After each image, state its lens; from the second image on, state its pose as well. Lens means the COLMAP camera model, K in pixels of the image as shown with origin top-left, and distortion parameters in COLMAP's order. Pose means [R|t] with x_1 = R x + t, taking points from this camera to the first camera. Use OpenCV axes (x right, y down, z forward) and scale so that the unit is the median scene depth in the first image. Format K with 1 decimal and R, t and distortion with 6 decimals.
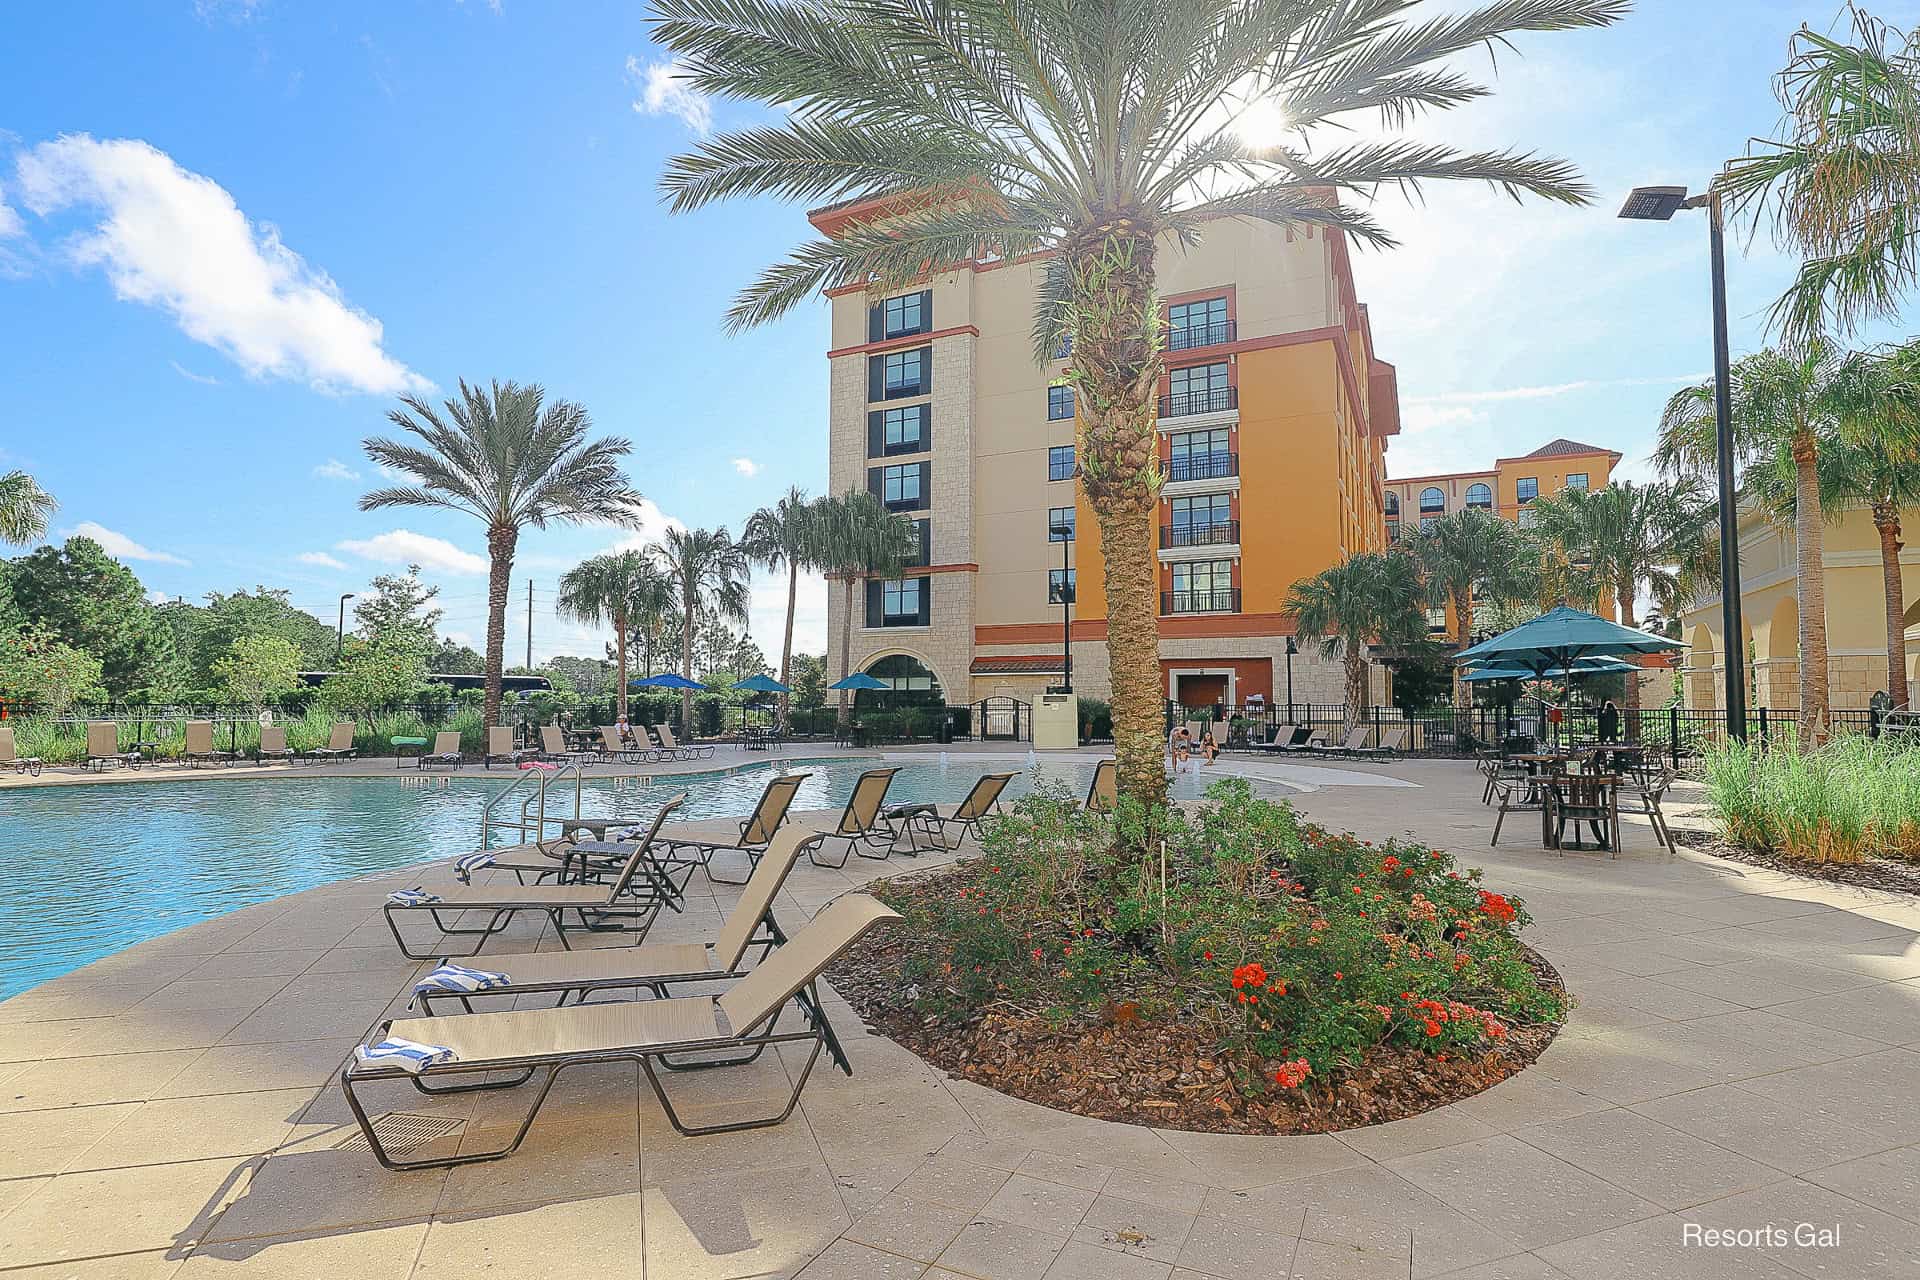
lens RADIAL K [[875.3, 0, 964.9], [0, 875.3, 646.9], [0, 0, 1]] dist [-0.029707, 0.000986]
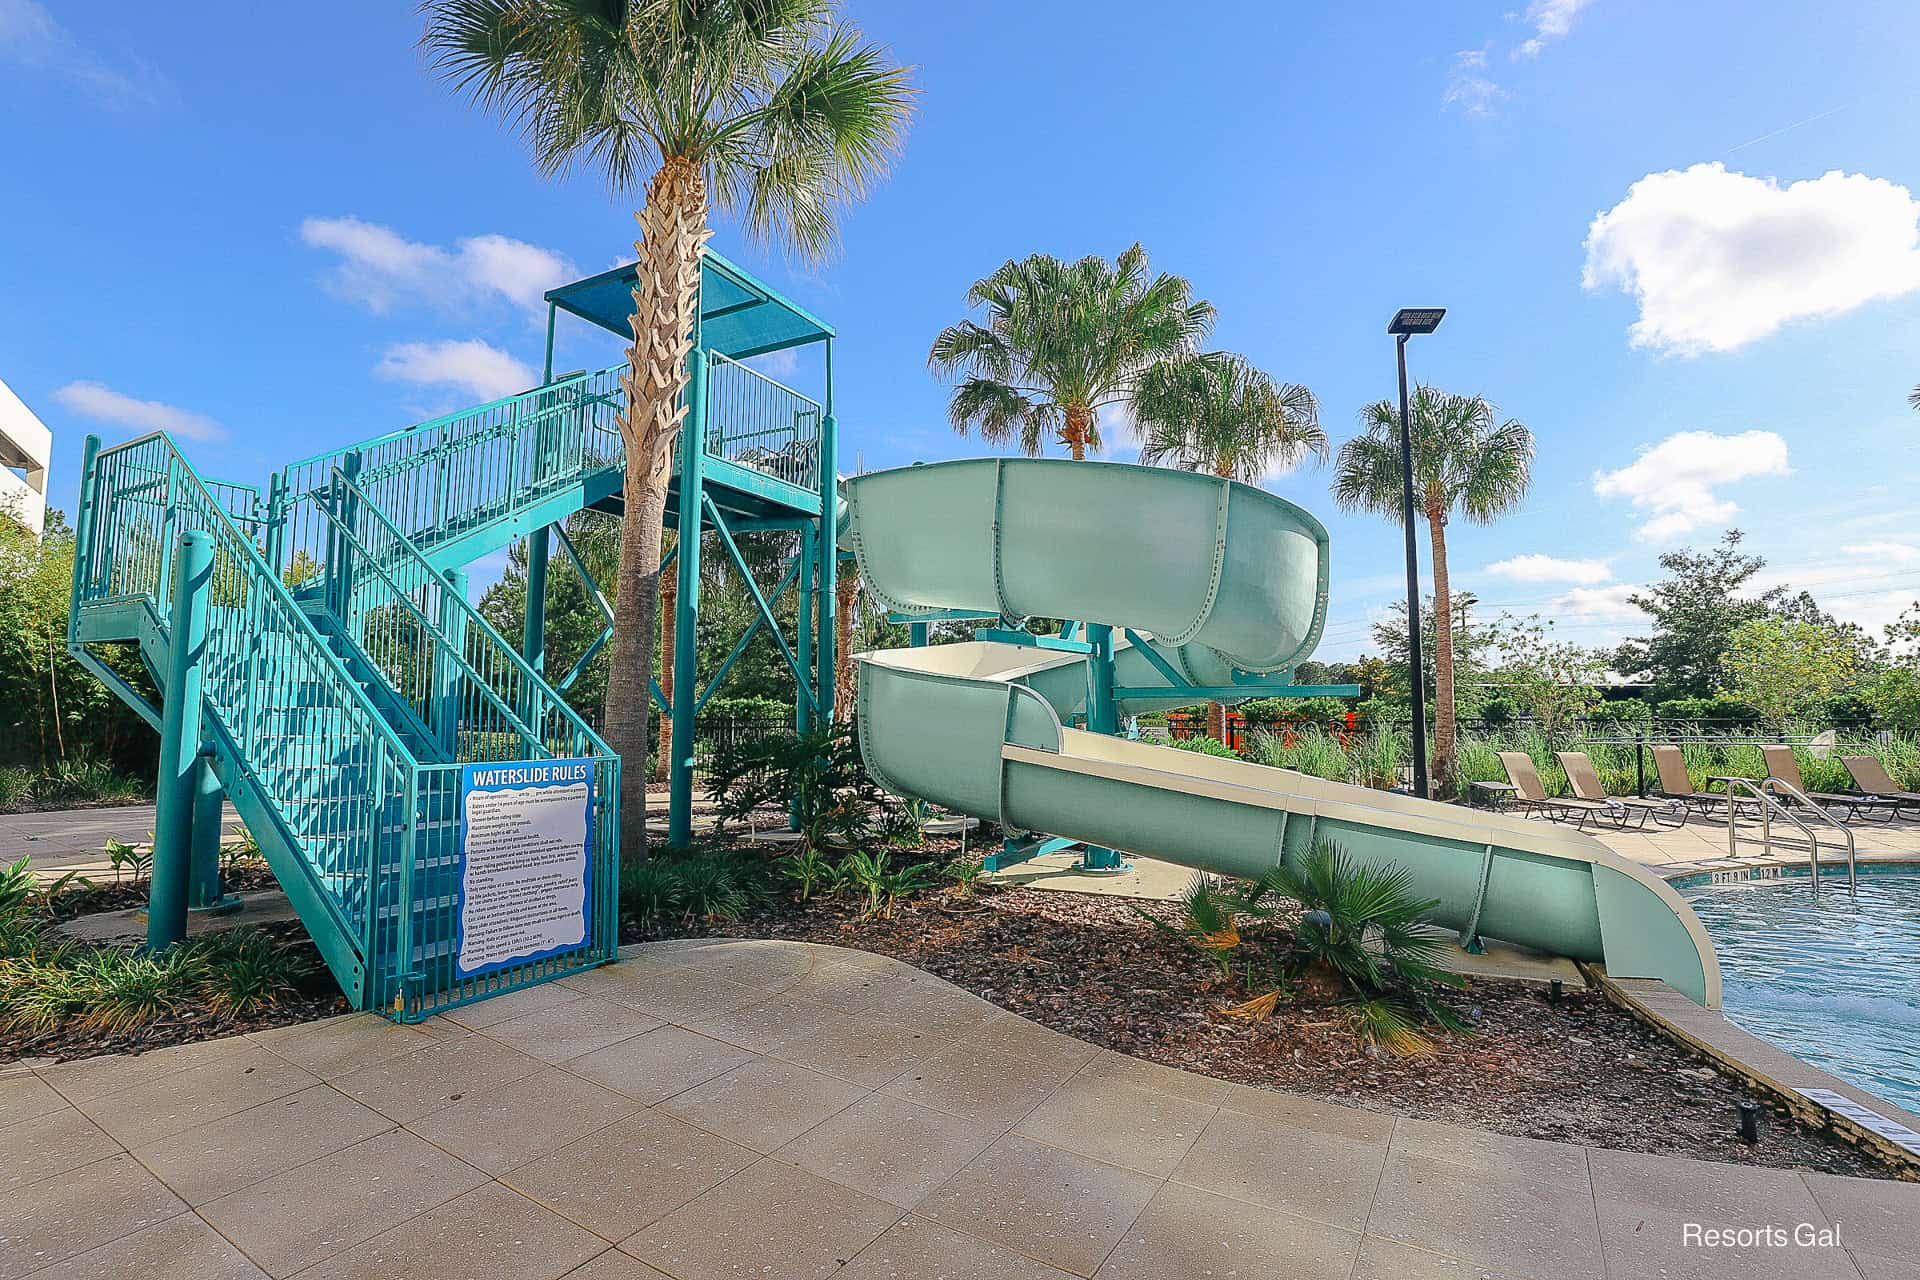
lens RADIAL K [[875.3, 0, 964.9], [0, 875.3, 646.9], [0, 0, 1]] dist [-0.029707, 0.000986]
pose [[0.635881, -0.057531, -0.769640, -0.421415], [0.044132, 0.998297, -0.038161, 0.002473], [0.770524, -0.009699, 0.637337, 0.021851]]
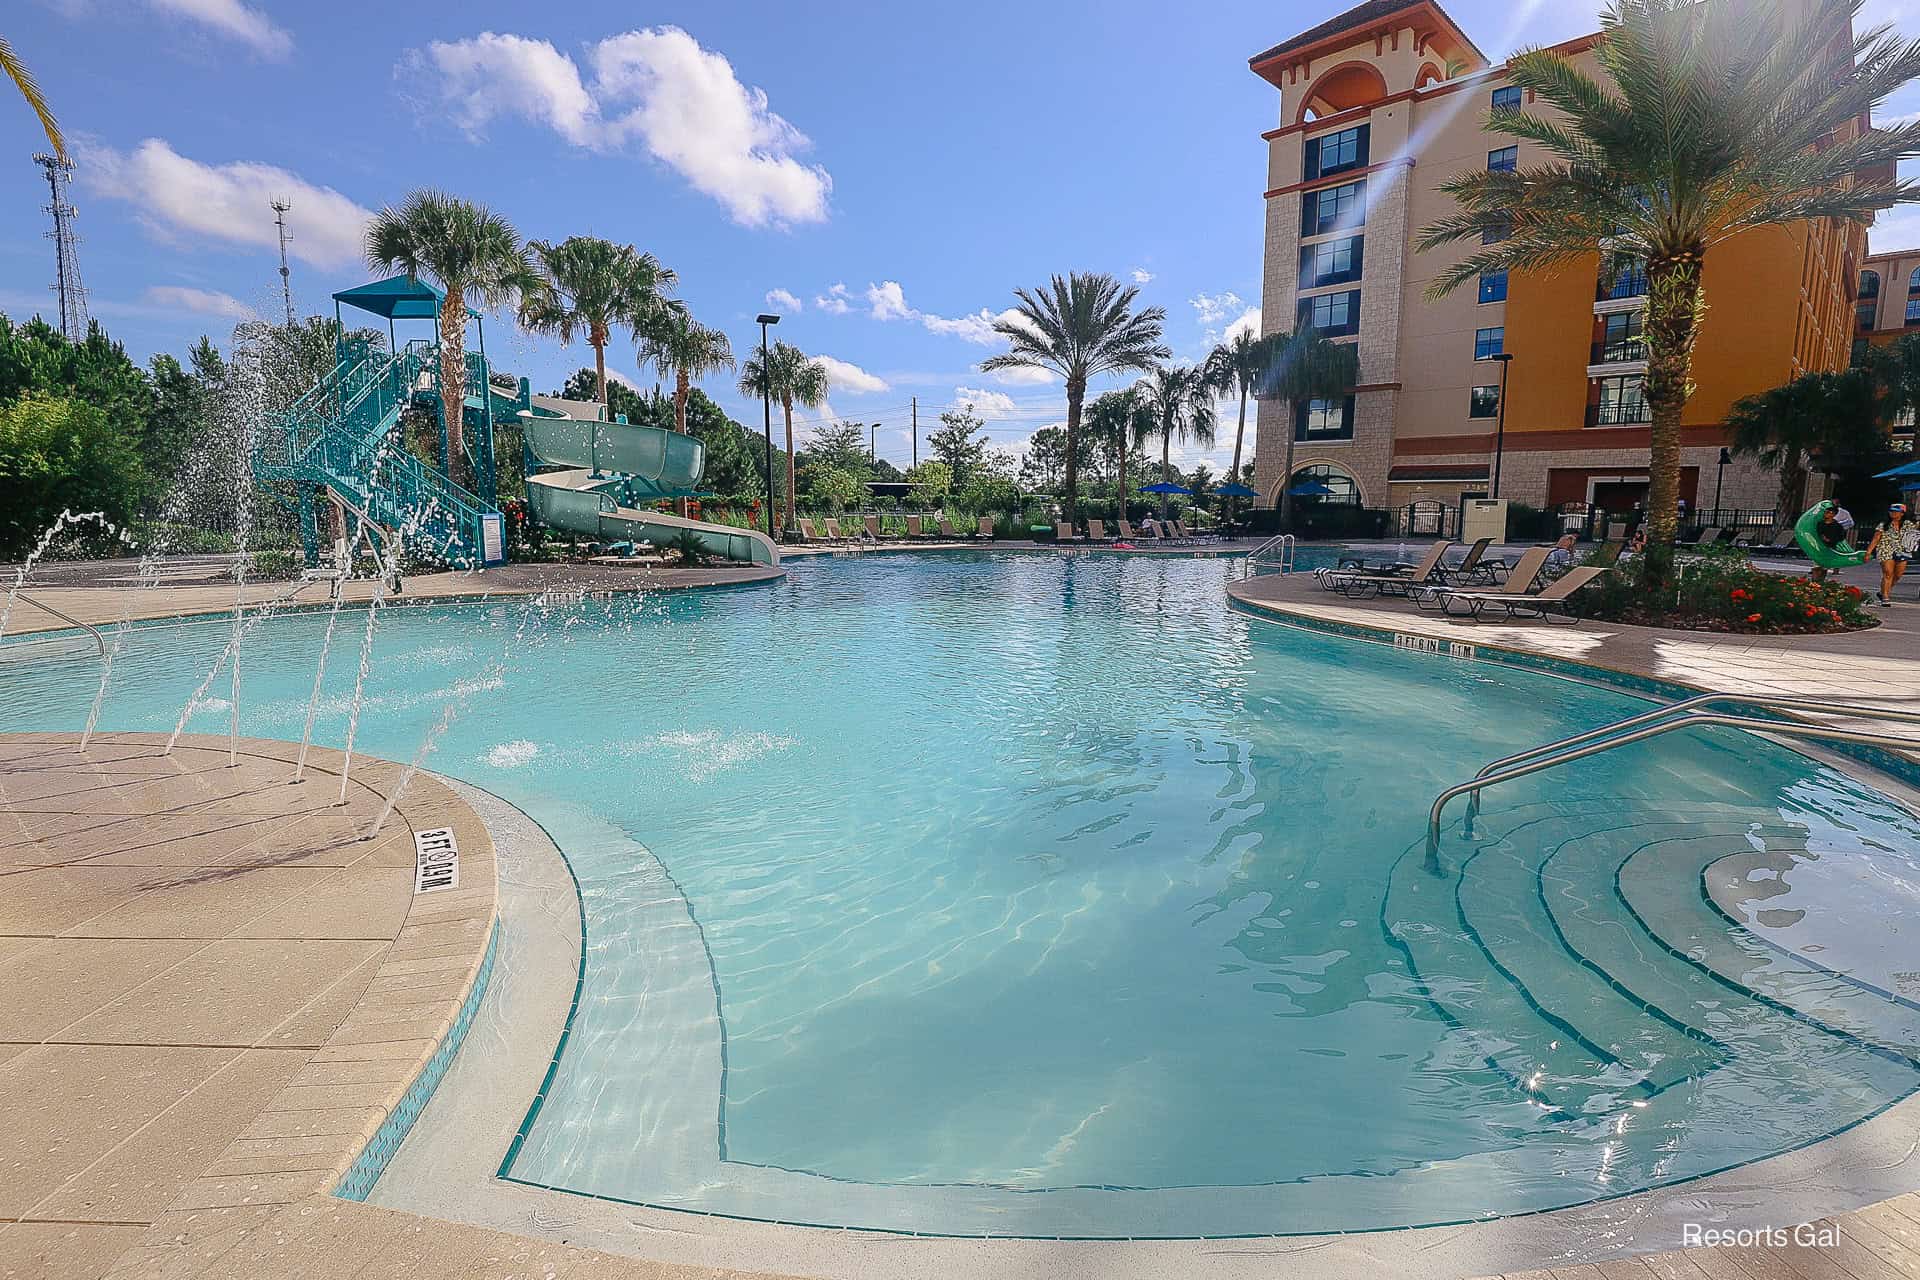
lens RADIAL K [[888.2, 0, 963.7], [0, 888.2, 631.3], [0, 0, 1]] dist [-0.037028, 0.007307]
pose [[0.945044, 0.047022, -0.323543, -0.146945], [0.019045, 0.980005, 0.198057, -0.016720], [0.326387, -0.193335, 0.925253, -0.318944]]
